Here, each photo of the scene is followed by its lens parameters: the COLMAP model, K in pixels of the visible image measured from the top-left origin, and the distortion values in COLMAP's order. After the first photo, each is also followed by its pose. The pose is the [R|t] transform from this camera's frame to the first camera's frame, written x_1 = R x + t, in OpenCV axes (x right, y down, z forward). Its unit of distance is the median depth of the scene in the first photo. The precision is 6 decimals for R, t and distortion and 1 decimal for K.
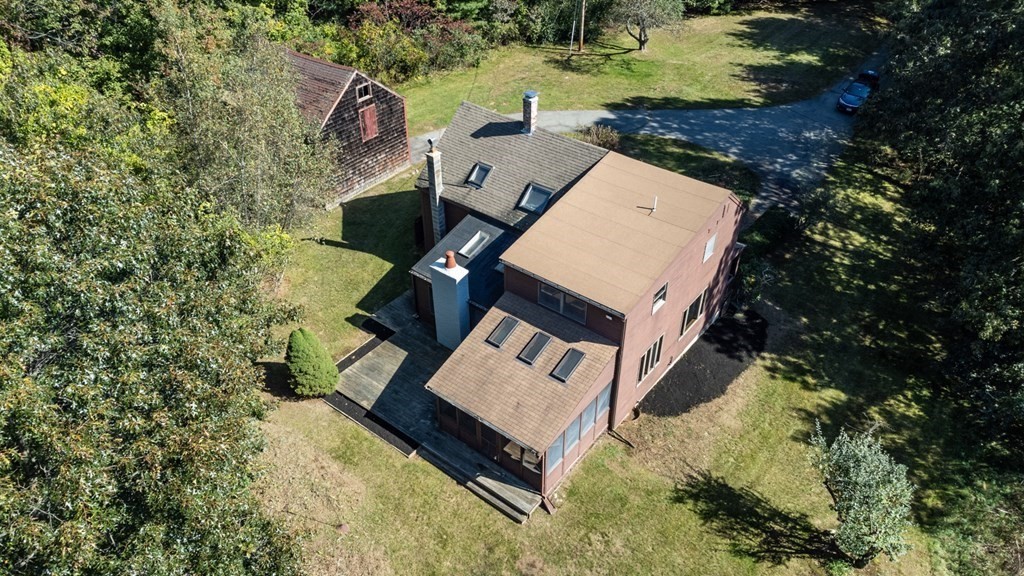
lens RADIAL K [[749.4, 0, 519.7], [0, 749.4, 289.7], [0, 0, 1]] dist [-0.000511, 0.082403]
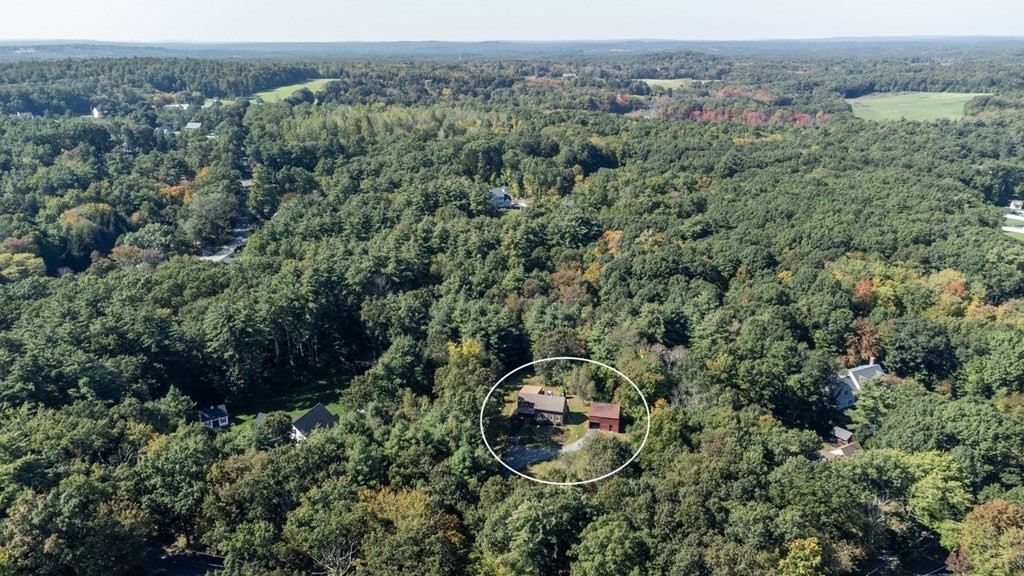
lens RADIAL K [[775.5, 0, 512.0], [0, 775.5, 288.0], [0, 0, 1]] dist [0.064114, 0.002687]
pose [[-0.918075, 0.129743, -0.374574, 2.381681], [-0.237969, 0.575330, 0.782538, -5.190068], [0.317032, 0.807565, -0.497321, 3.045650]]
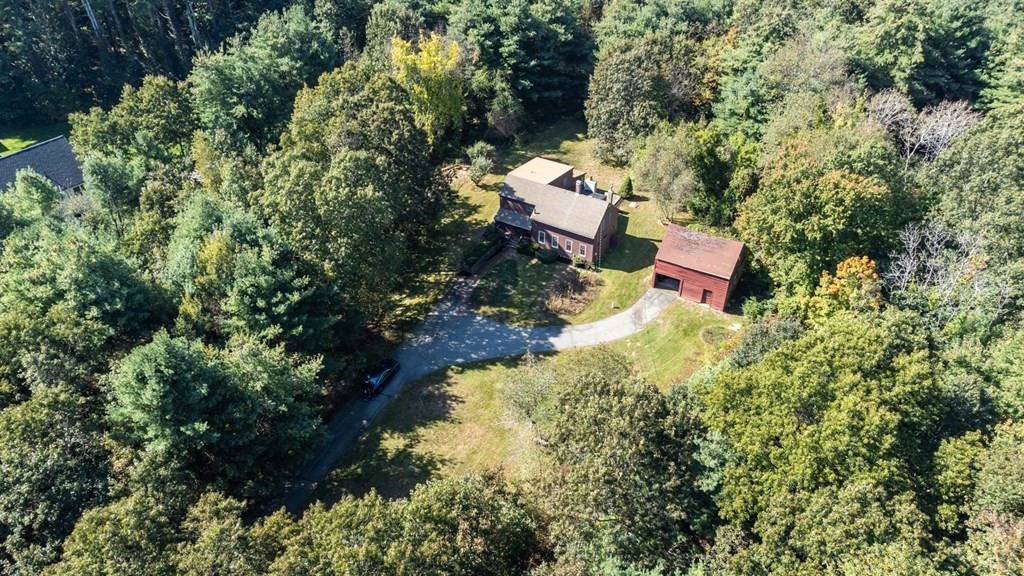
lens RADIAL K [[775.5, 0, 512.0], [0, 775.5, 288.0], [0, 0, 1]] dist [0.064114, 0.002687]
pose [[-0.991595, 0.080093, -0.101610, 0.483227], [-0.077331, 0.262738, 0.961763, -2.414102], [0.103727, 0.961537, -0.254336, 1.749171]]
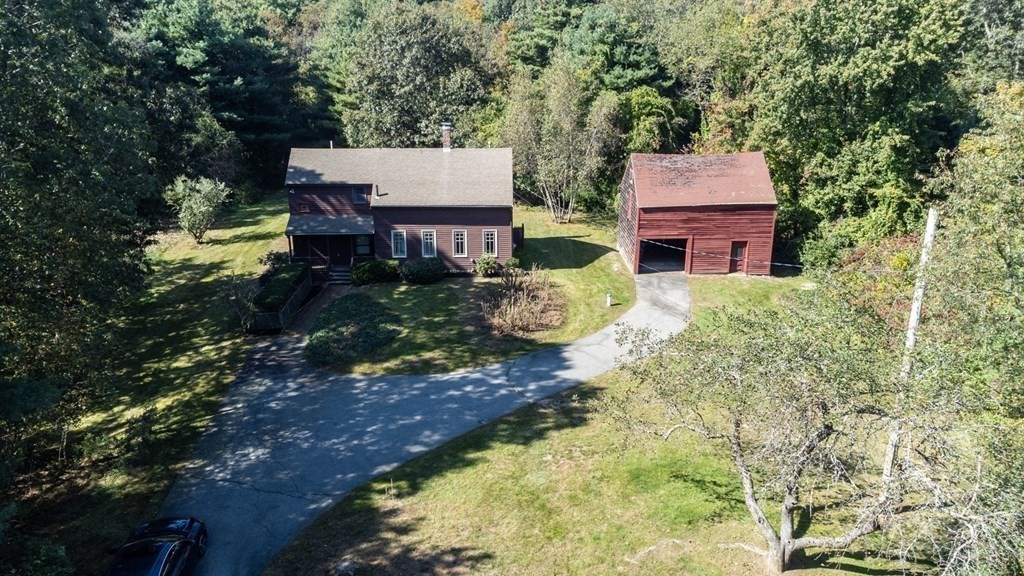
lens RADIAL K [[749.4, 0, 519.7], [0, 749.4, 289.7], [0, 0, 1]] dist [-0.000511, 0.082403]
pose [[-0.767960, 0.197150, -0.609401, 0.717417], [-0.395090, 0.603056, 0.692985, -0.957392], [0.504124, 0.772953, -0.385231, 1.589757]]
